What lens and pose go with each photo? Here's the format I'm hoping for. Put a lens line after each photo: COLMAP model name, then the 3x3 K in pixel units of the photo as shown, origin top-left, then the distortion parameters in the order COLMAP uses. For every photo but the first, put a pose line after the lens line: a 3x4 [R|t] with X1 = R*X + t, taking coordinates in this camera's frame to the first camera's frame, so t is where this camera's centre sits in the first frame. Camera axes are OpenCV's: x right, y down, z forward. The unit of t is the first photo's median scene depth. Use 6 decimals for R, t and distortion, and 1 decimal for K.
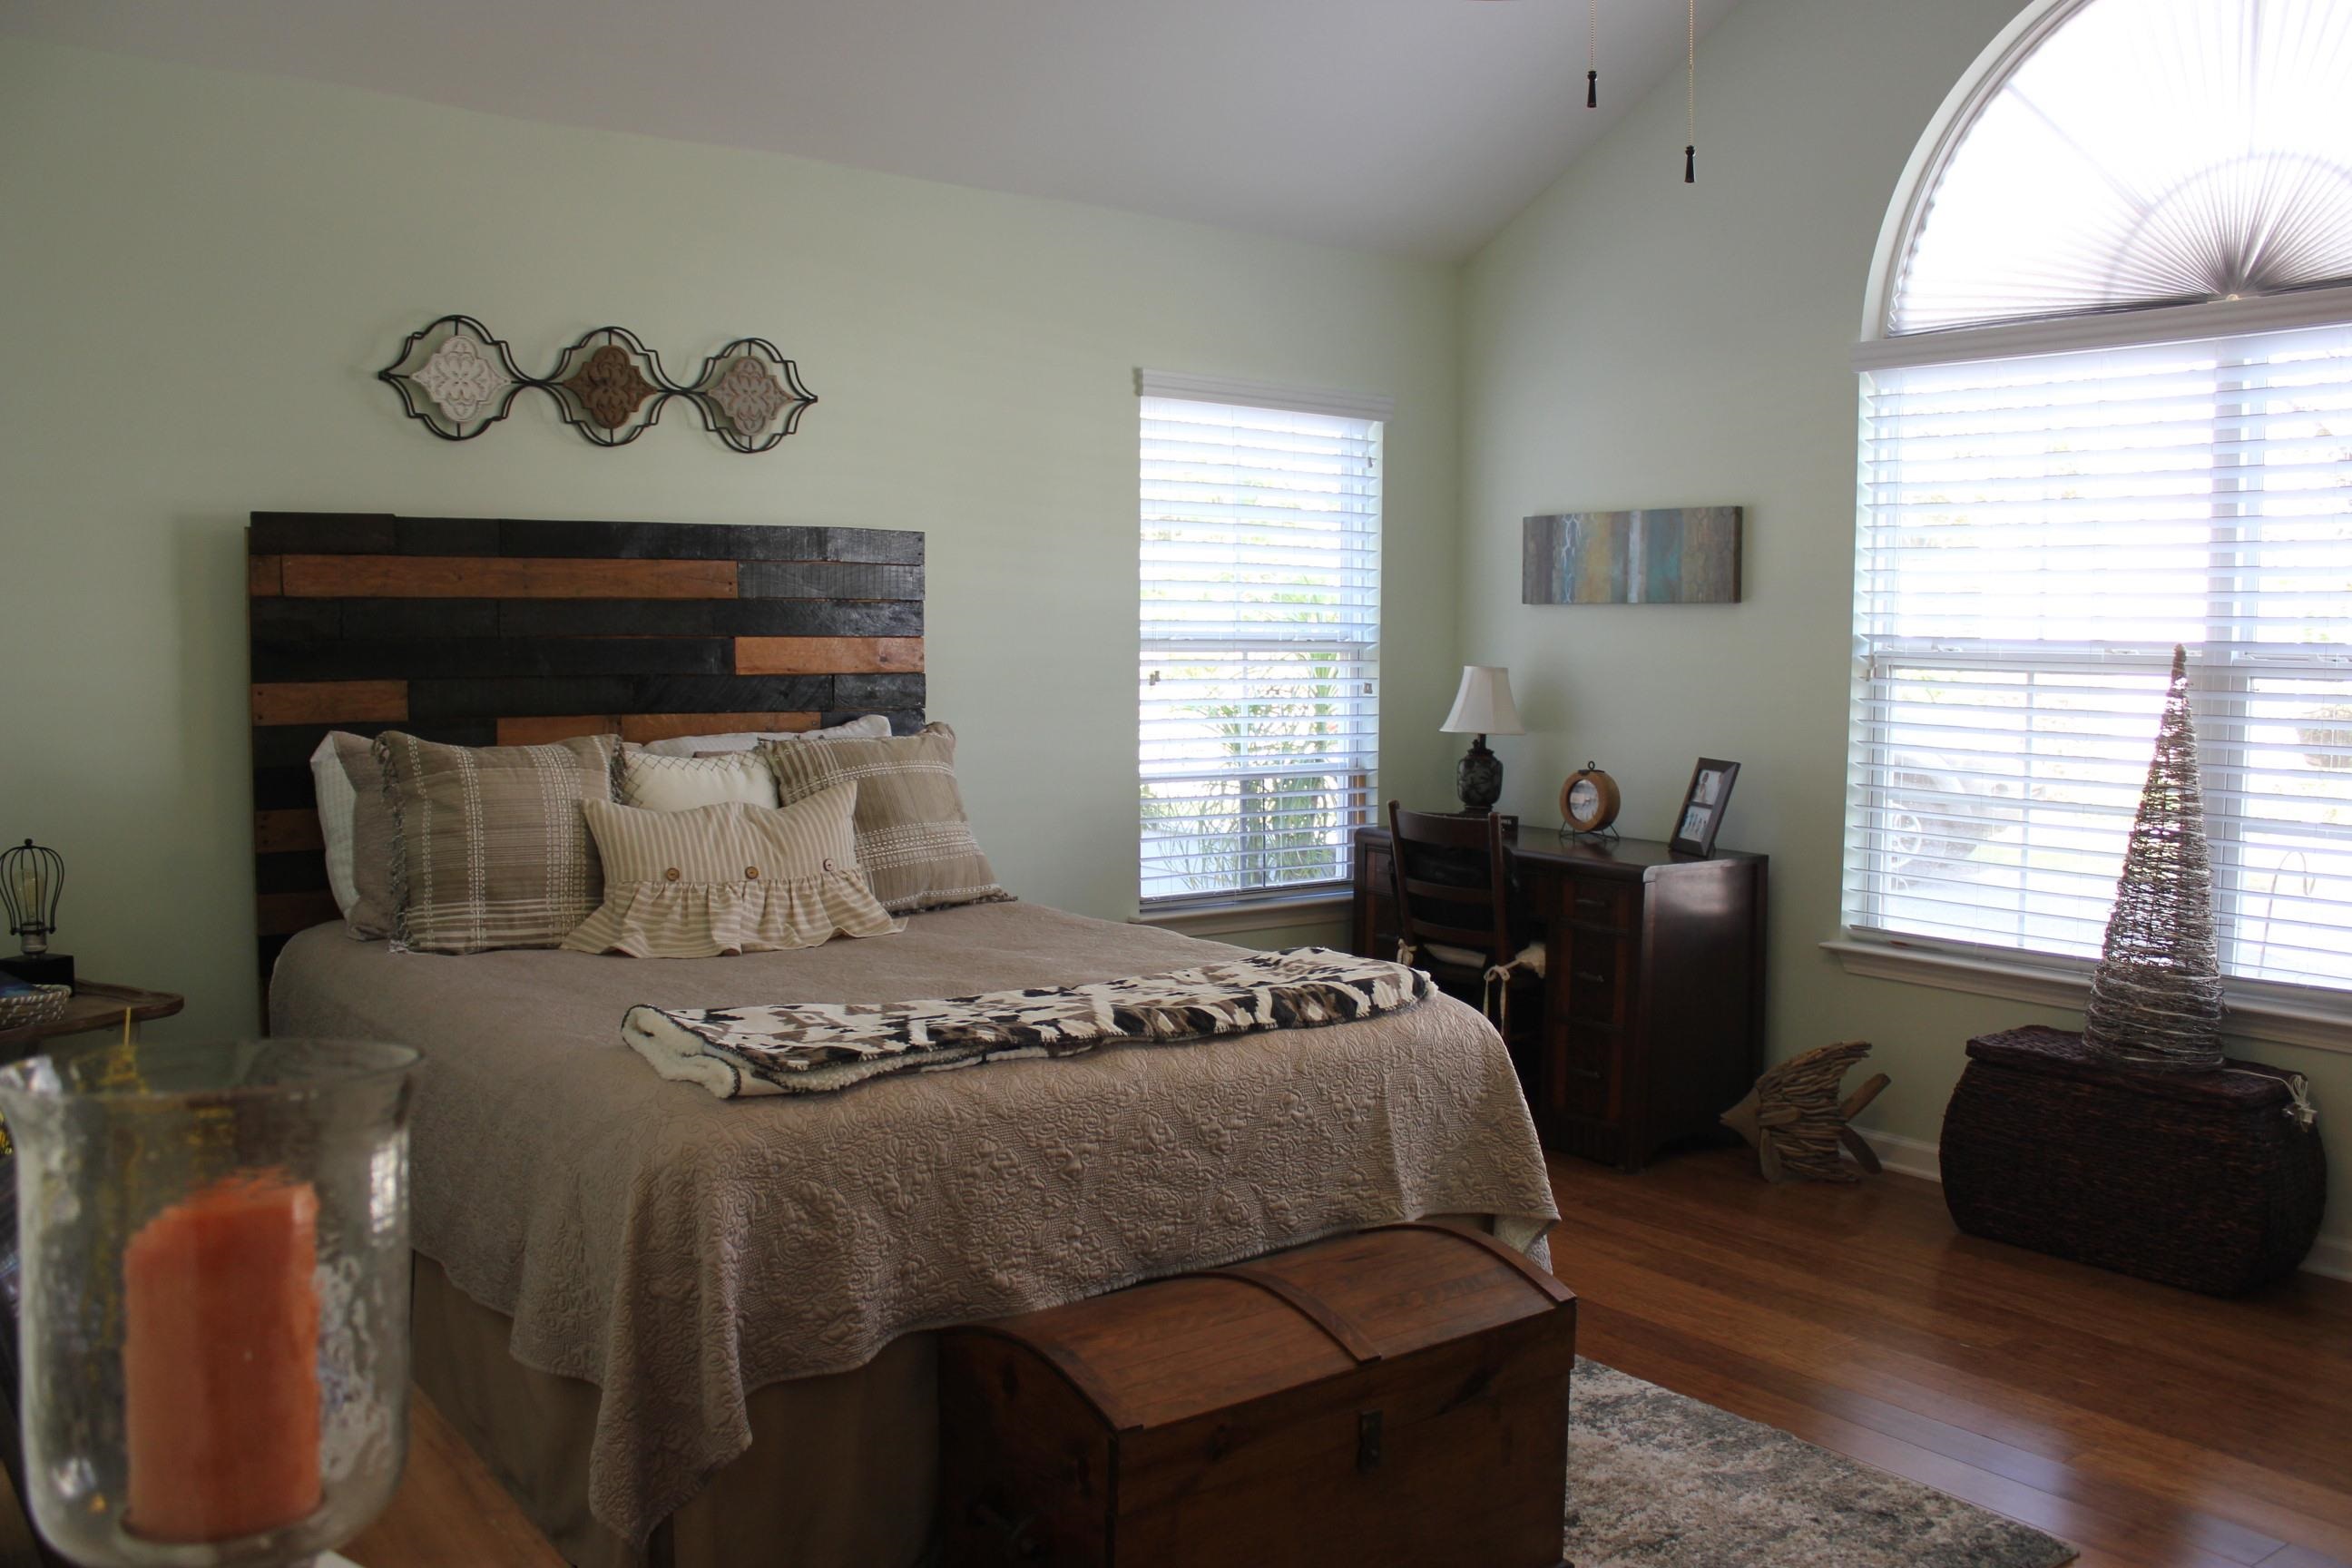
lens RADIAL K [[1975.8, 0, 1177.6], [0, 1975.8, 798.0], [0, 0, 1]] dist [-0.158496, 0.141480]
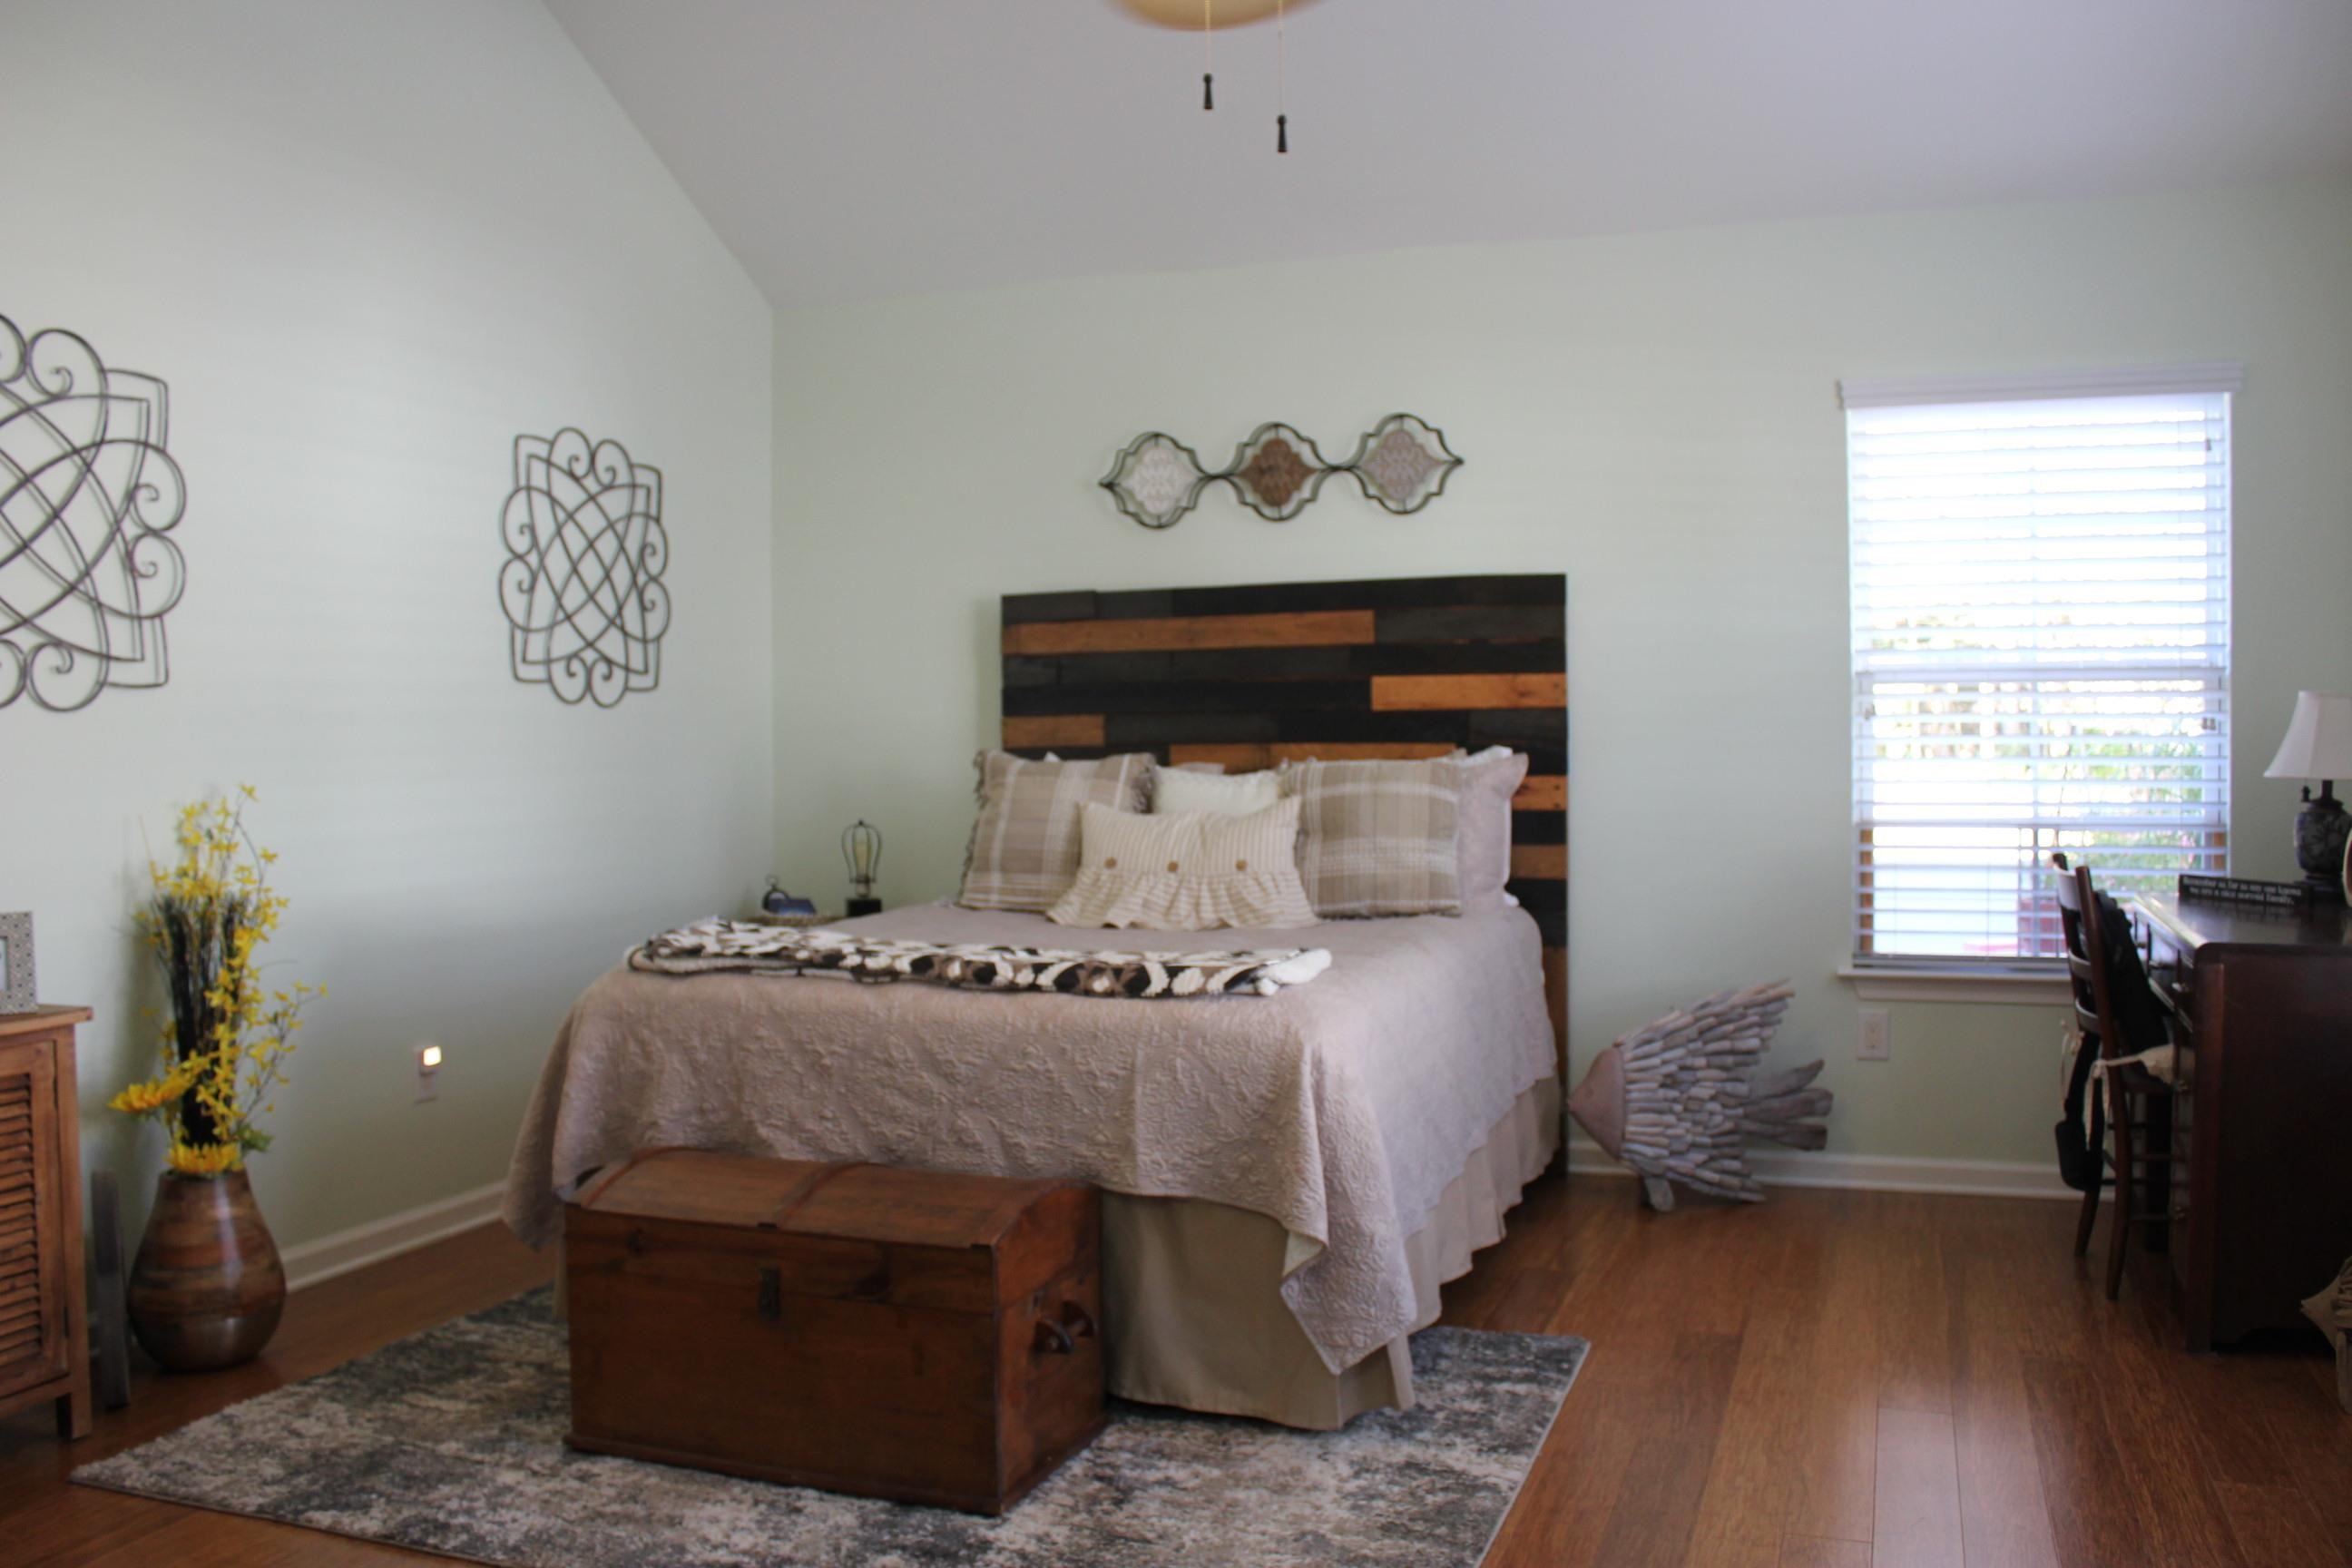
lens RADIAL K [[1975.8, 0, 1177.6], [0, 1975.8, 798.0], [0, 0, 1]] dist [-0.158496, 0.141480]
pose [[0.540450, 0.014319, -0.841255, 0.777380], [-0.053378, 0.998425, -0.017297, 0.016223], [0.839681, 0.054253, 0.540363, 0.329034]]
